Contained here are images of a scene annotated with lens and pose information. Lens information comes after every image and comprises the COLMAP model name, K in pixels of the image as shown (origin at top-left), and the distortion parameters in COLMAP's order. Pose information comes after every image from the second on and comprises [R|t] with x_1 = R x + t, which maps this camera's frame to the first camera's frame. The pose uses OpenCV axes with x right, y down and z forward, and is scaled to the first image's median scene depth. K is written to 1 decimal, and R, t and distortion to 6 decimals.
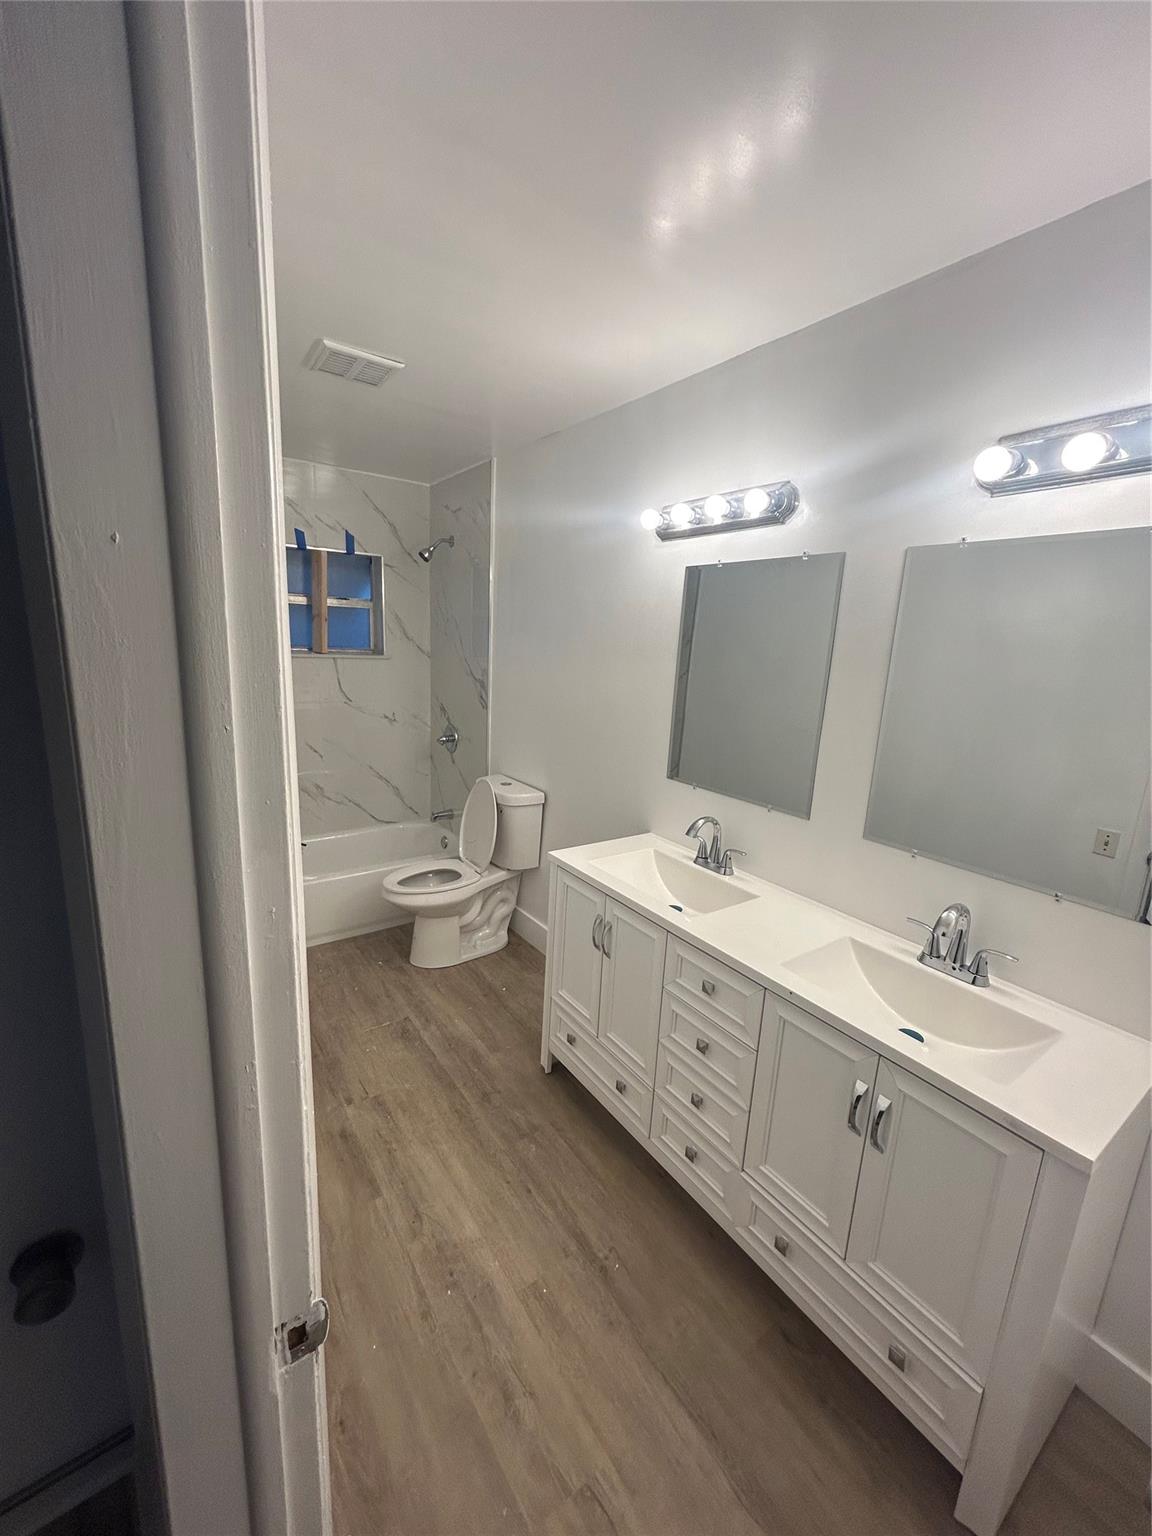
lens RADIAL K [[619.6, 0, 577.7], [0, 619.6, 769.3], [0, 0, 1]] dist [-0.002416, 0.000257]
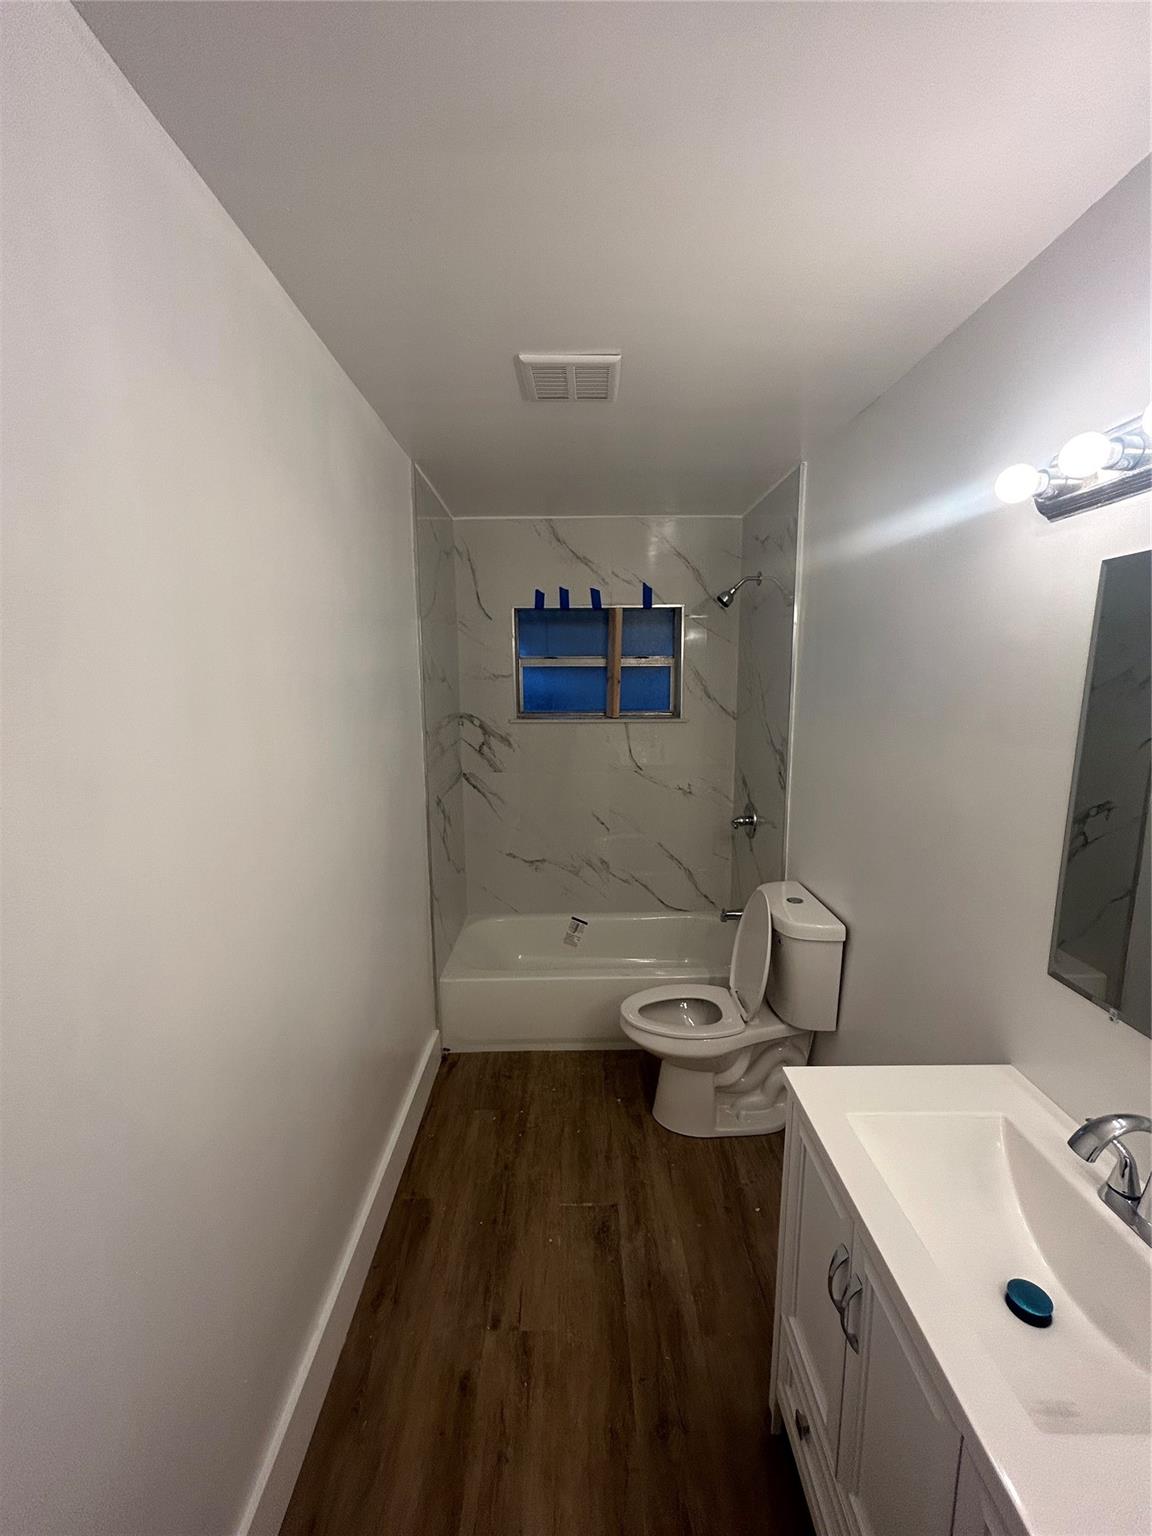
lens RADIAL K [[619.6, 0, 577.6], [0, 619.6, 766.8], [0, 0, 1]] dist [-0.002416, 0.000257]
pose [[0.820052, 0.034301, -0.571260, 0.082553], [-0.077765, 0.995622, -0.051851, -0.073503], [0.566981, 0.086945, 0.819130, 0.261112]]
